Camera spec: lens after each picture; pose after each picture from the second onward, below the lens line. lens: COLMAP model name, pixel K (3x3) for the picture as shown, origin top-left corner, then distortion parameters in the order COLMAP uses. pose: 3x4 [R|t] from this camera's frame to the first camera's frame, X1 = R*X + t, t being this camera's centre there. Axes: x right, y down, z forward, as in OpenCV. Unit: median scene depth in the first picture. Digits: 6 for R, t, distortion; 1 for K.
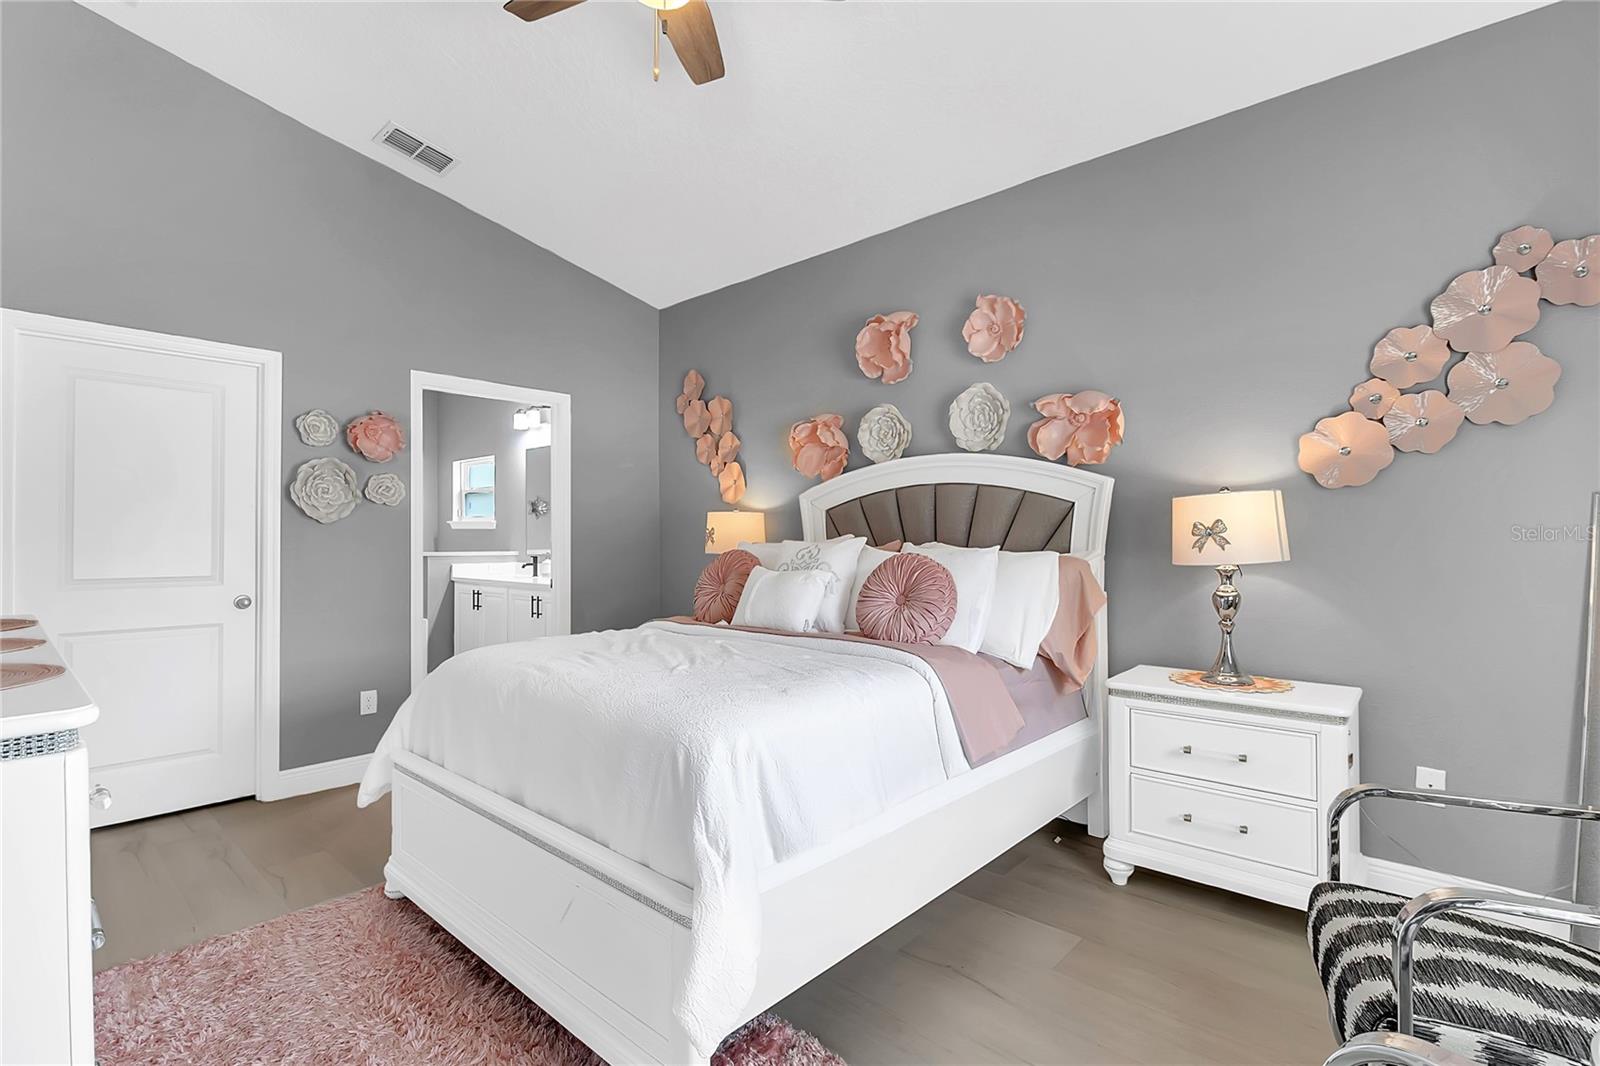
lens RADIAL K [[743.5, 0, 846.1], [0, 743.5, 532.8], [0, 0, 1]] dist [0.014425, -0.007037]
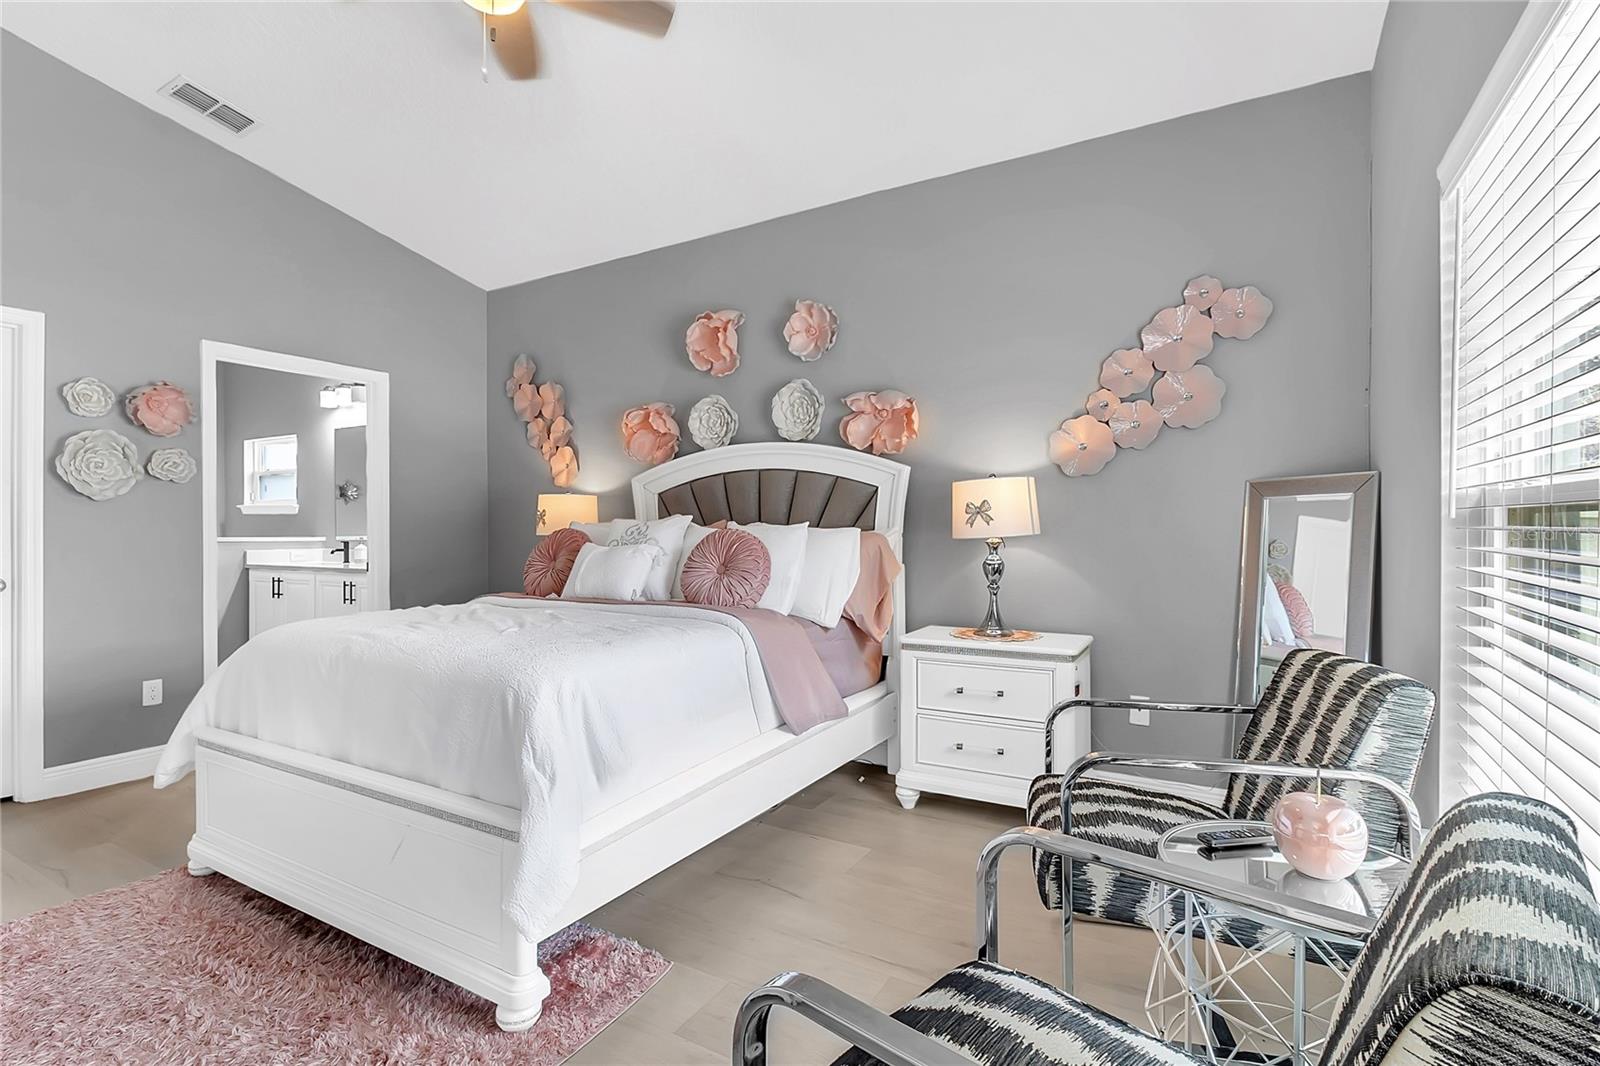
lens RADIAL K [[743.5, 0, 846.1], [0, 743.5, 532.8], [0, 0, 1]] dist [0.014425, -0.007037]
pose [[0.979326, 0.000765, 0.202285, 0.028537], [-0.002150, 0.999976, 0.006629, 0.024547], [-0.202275, -0.006927, 0.979304, -0.123676]]
